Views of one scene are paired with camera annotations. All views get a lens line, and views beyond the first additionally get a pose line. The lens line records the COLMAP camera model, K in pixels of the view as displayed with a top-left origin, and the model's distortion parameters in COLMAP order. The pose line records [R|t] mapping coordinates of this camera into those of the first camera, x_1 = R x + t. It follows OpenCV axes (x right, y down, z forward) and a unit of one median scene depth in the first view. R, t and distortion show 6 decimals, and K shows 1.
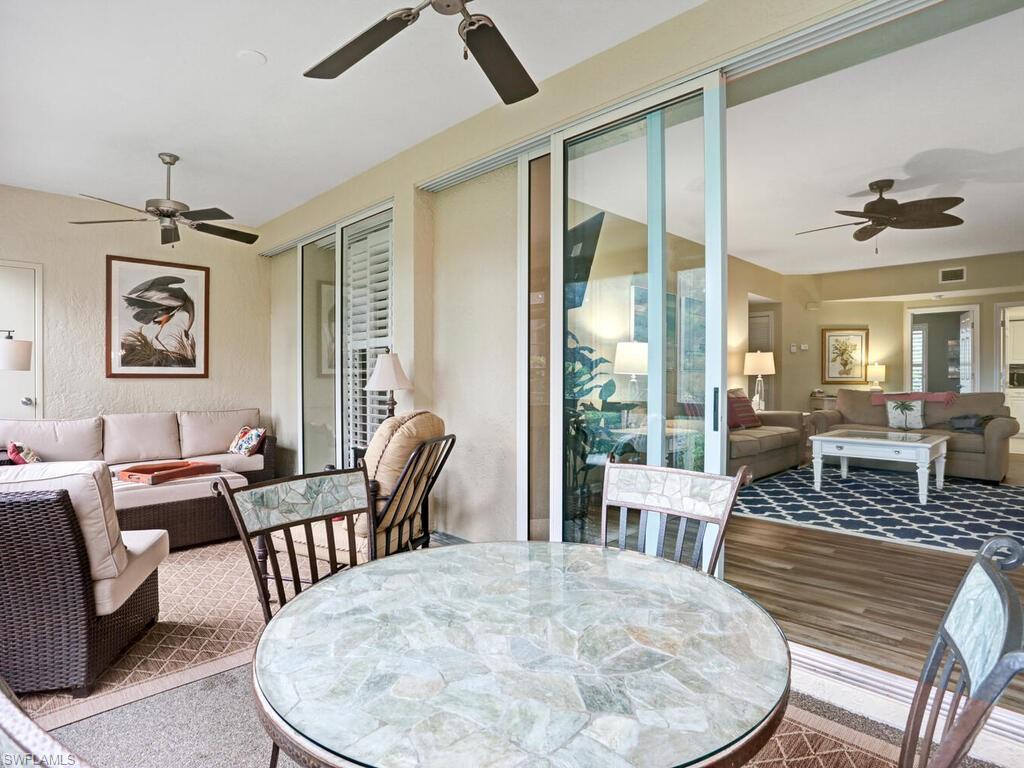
lens RADIAL K [[560.4, 0, 502.8], [0, 560.4, 382.7], [0, 0, 1]] dist [-0.081207, 0.033021]
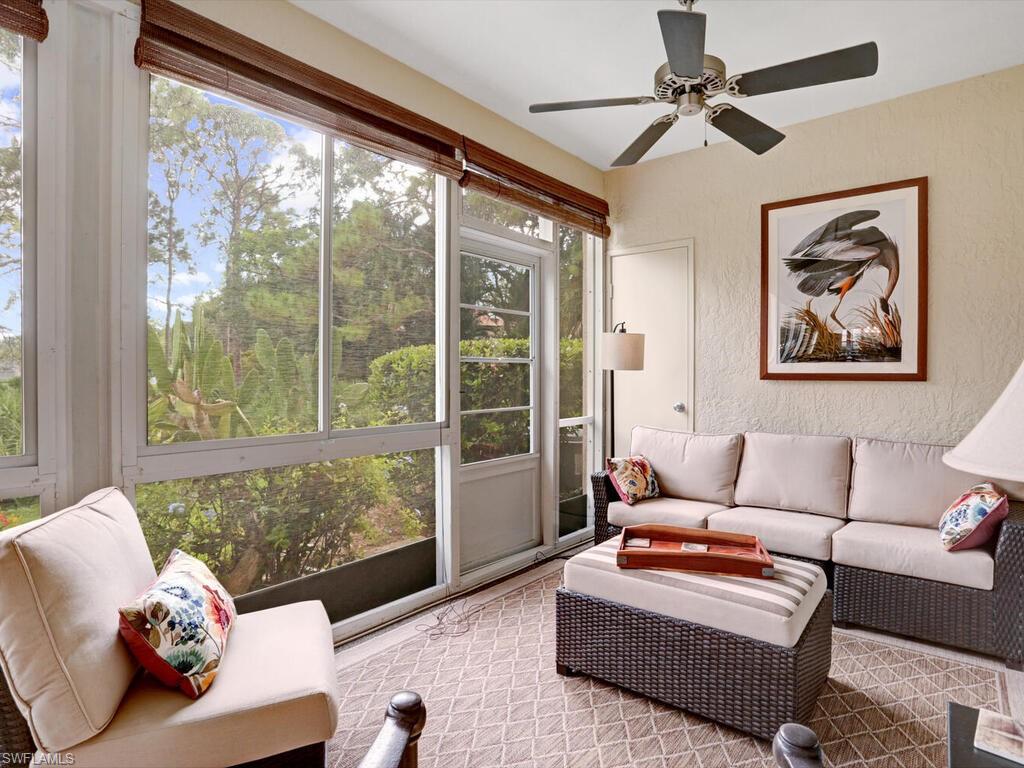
lens RADIAL K [[560.4, 0, 506.7], [0, 560.4, 381.9], [0, 0, 1]] dist [-0.081207, 0.033021]
pose [[0.117324, 0.009315, -0.993050, -0.059799], [-0.011686, 0.999900, 0.007999, -0.007345], [0.993025, 0.010667, 0.117421, 0.567441]]
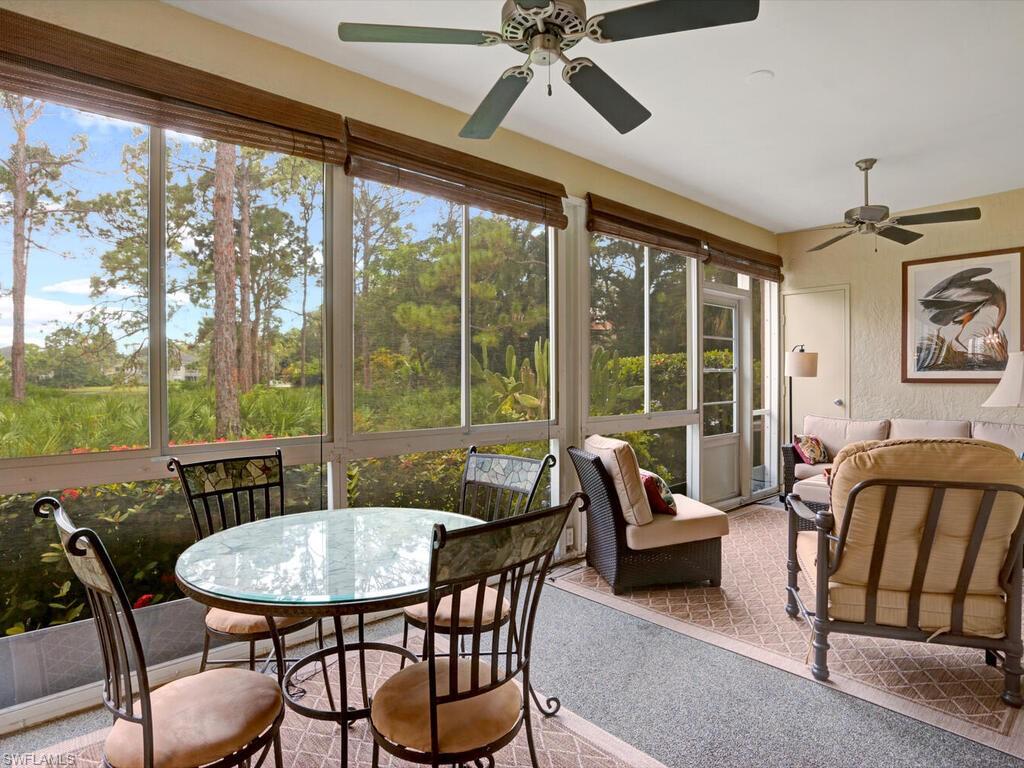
lens RADIAL K [[560.4, 0, 503.4], [0, 560.4, 379.9], [0, 0, 1]] dist [-0.081207, 0.033021]
pose [[-0.055129, 0.002516, -0.998476, 0.313356], [-0.007980, 0.999964, 0.002960, -0.010842], [0.998447, 0.008131, -0.055107, 0.295823]]
